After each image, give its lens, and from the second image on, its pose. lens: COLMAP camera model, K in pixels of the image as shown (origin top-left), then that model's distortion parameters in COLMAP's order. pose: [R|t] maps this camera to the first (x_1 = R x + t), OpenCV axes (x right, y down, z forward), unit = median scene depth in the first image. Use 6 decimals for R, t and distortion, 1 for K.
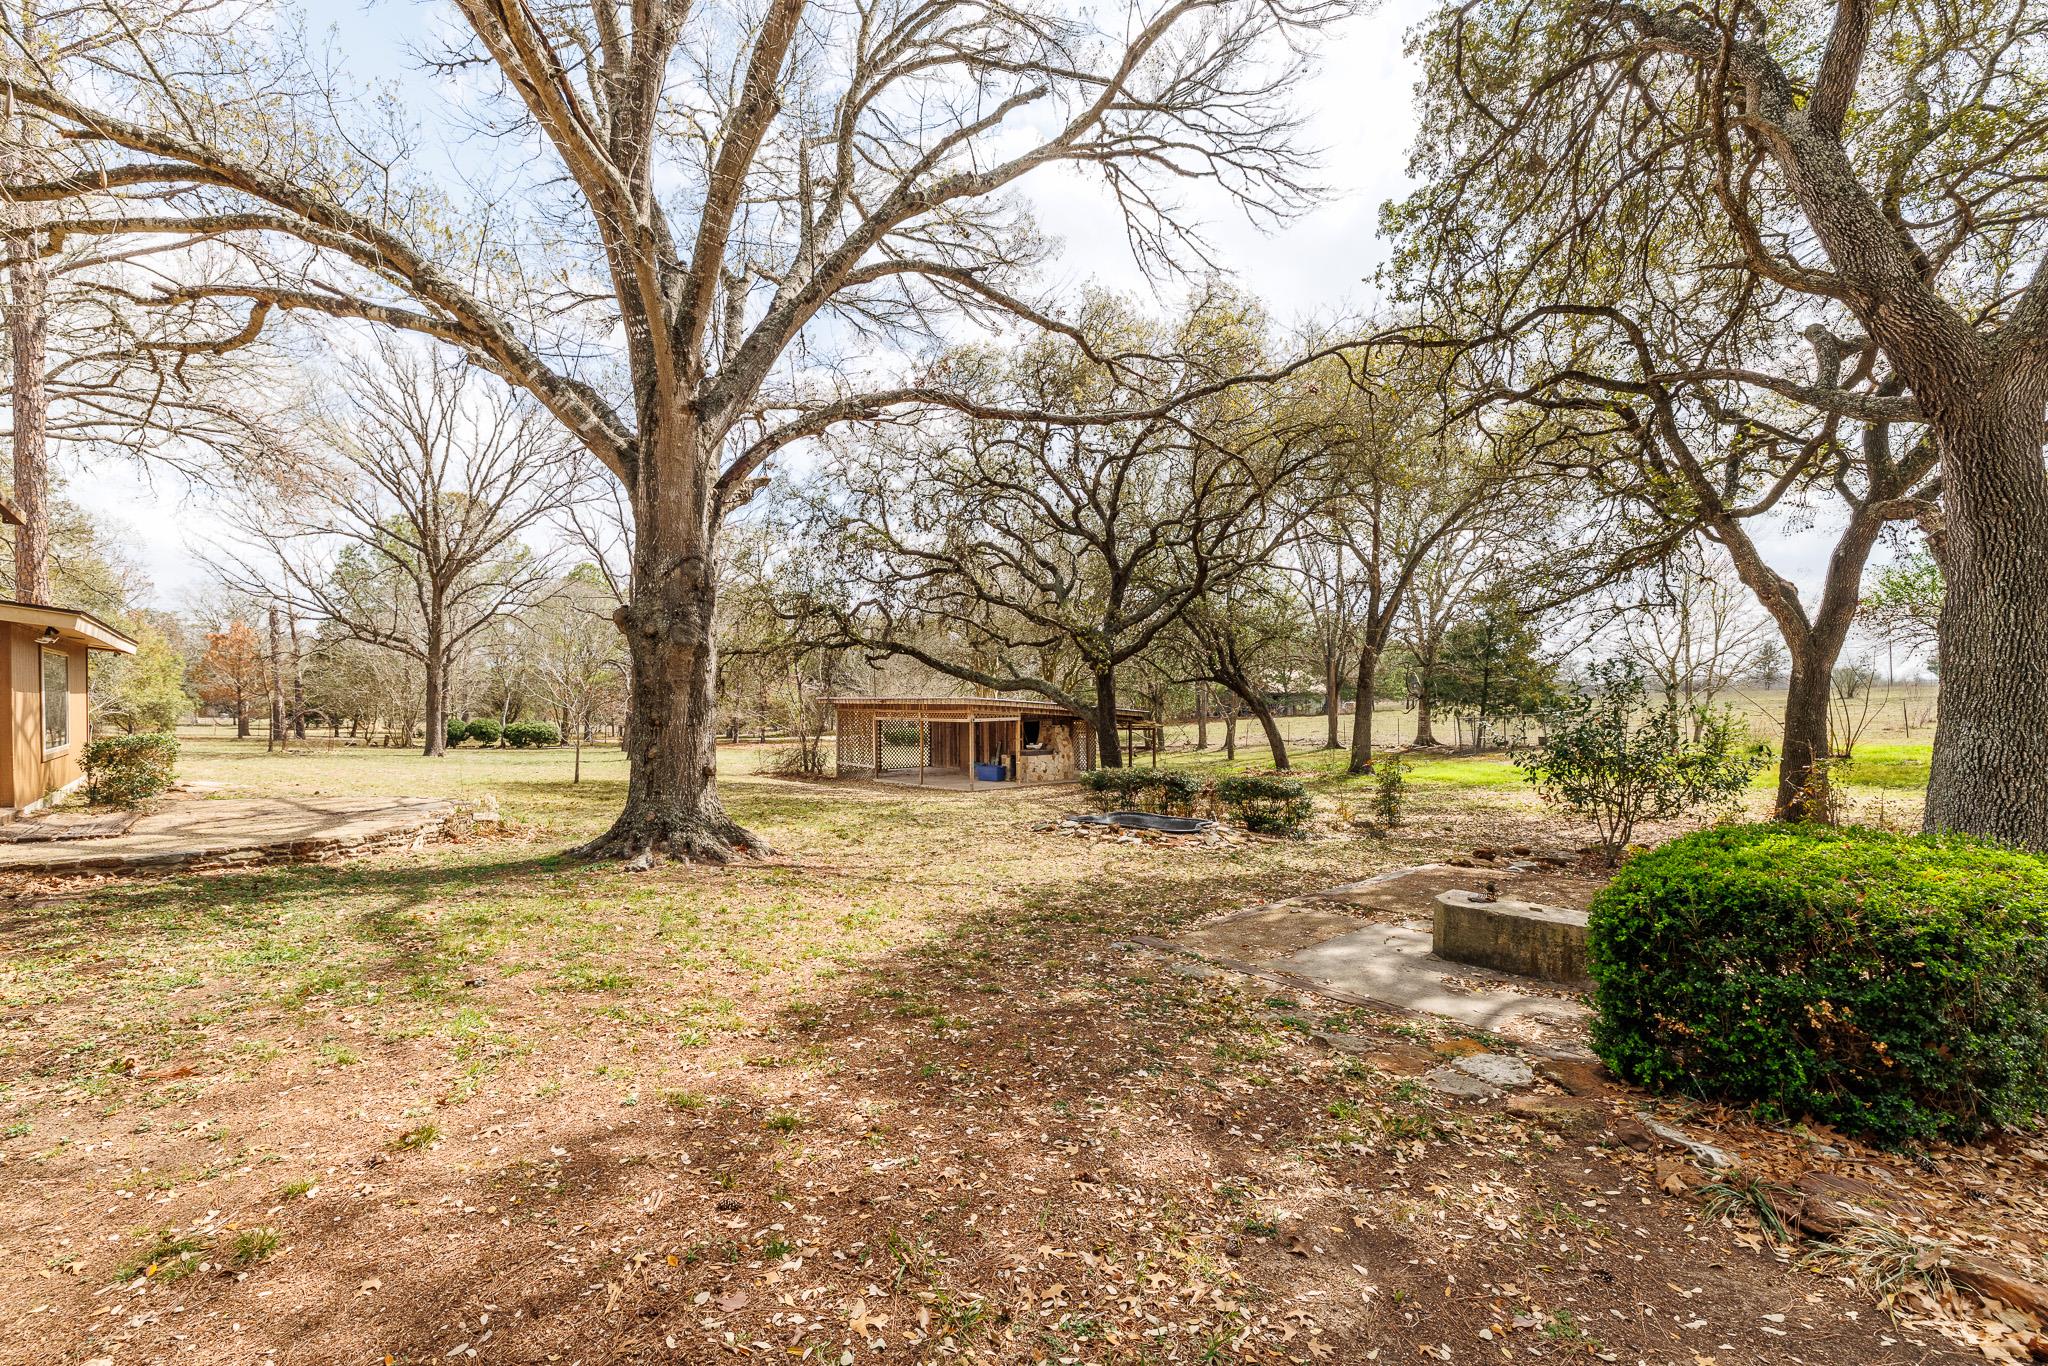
lens RADIAL K [[887.2, 0, 1024.0], [0, 887.2, 683.0], [0, 0, 1]] dist [0.000341, 0.000052]
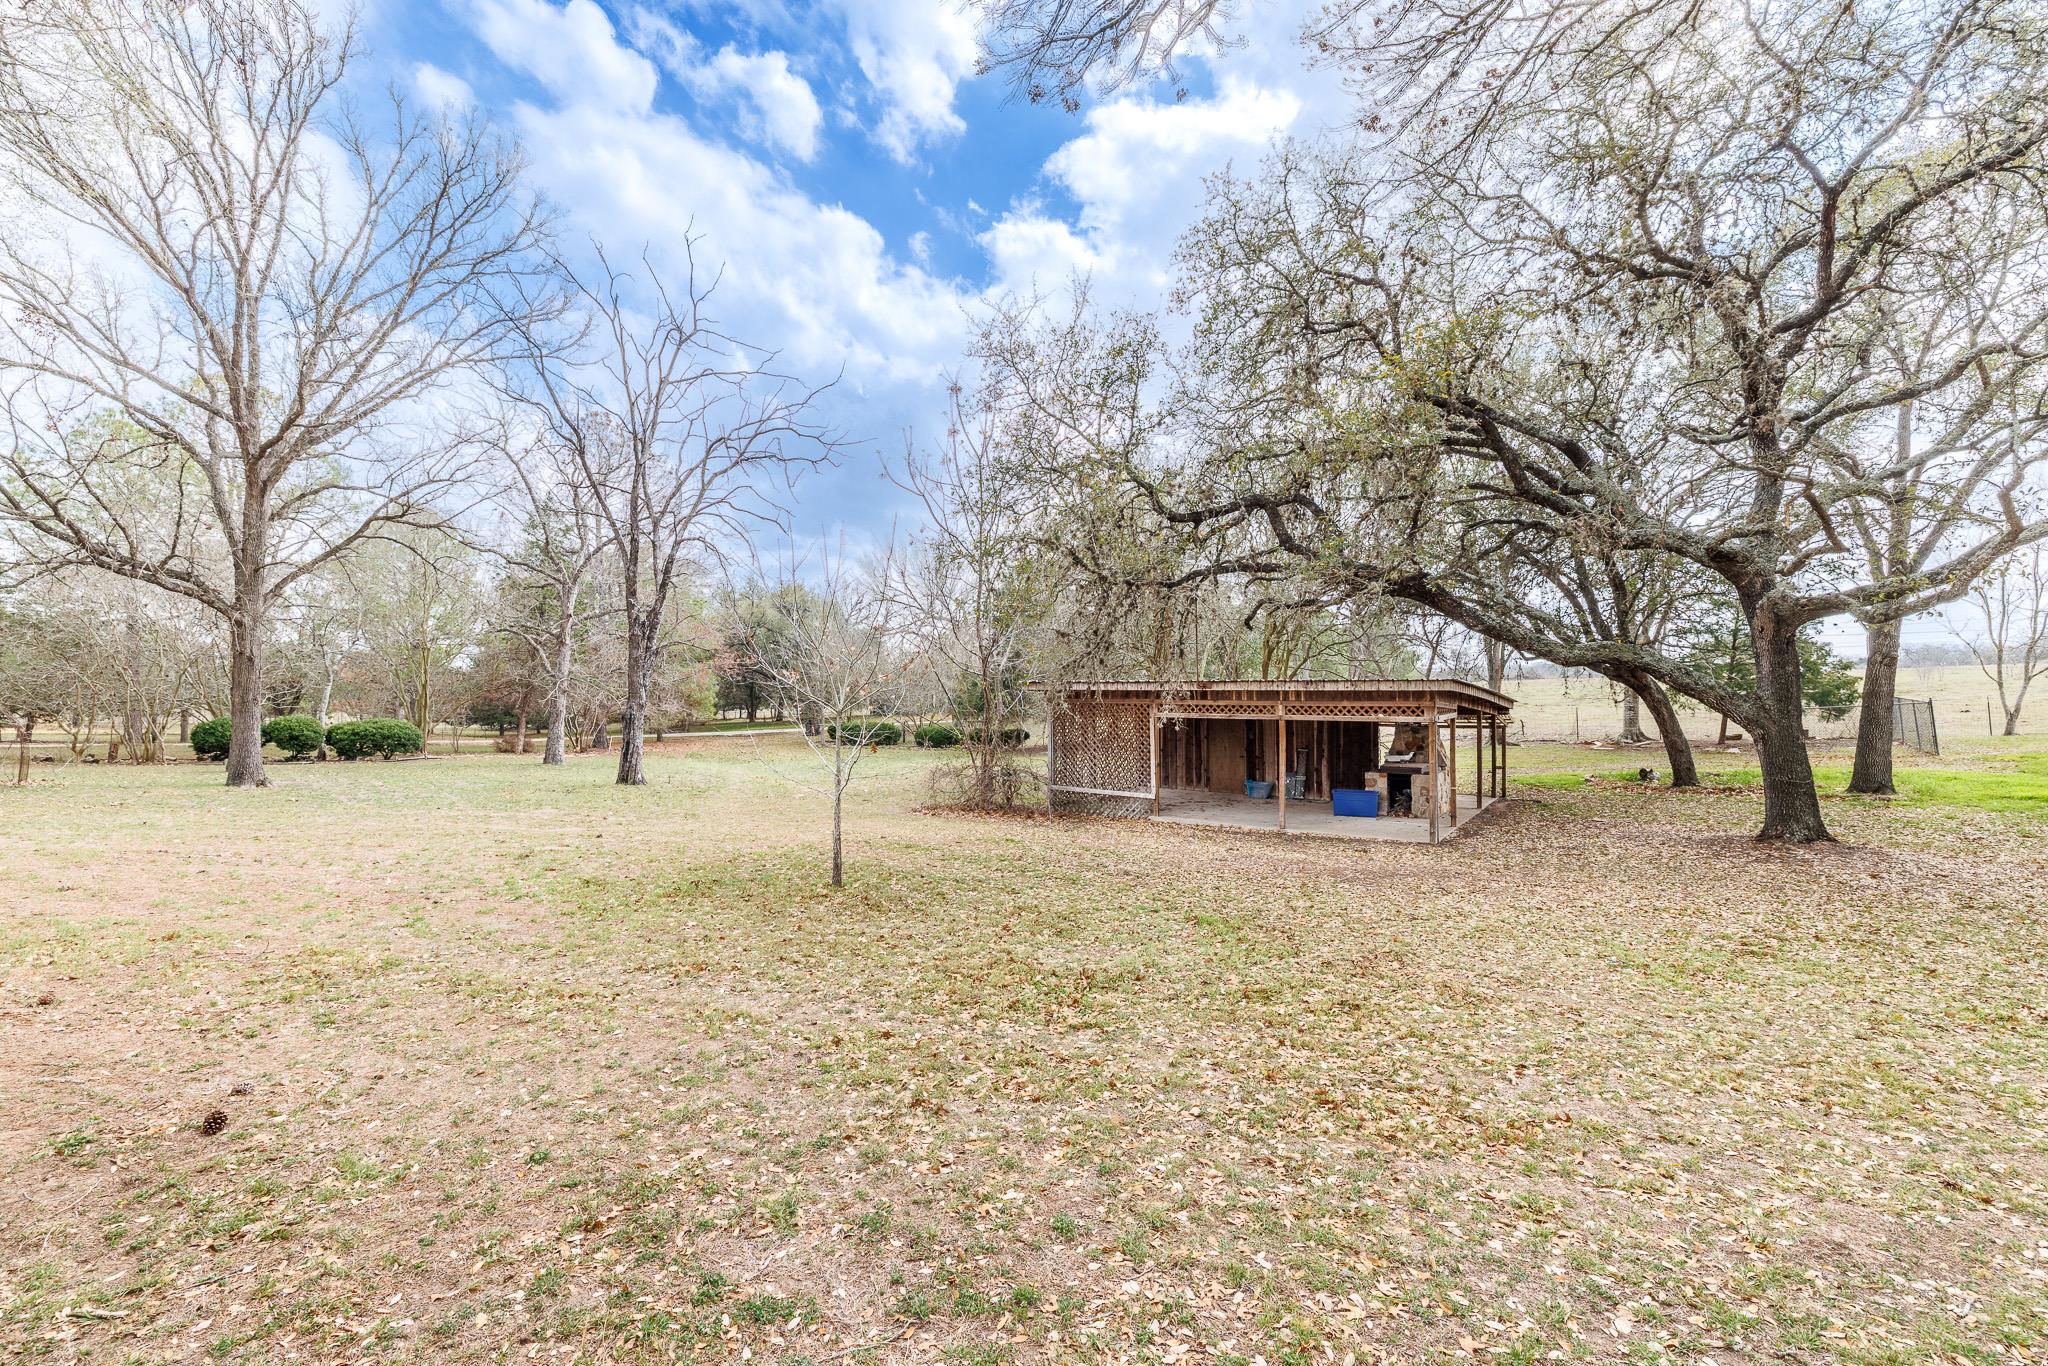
lens RADIAL K [[929.2, 0, 1024.0], [0, 929.2, 683.0], [0, 0, 1]] dist [0.000111, 0.000025]
pose [[0.981467, 0.001631, 0.191627, -0.295241], [-0.004156, 0.999910, 0.012776, 0.008821], [-0.191588, -0.013336, 0.981385, 0.326831]]
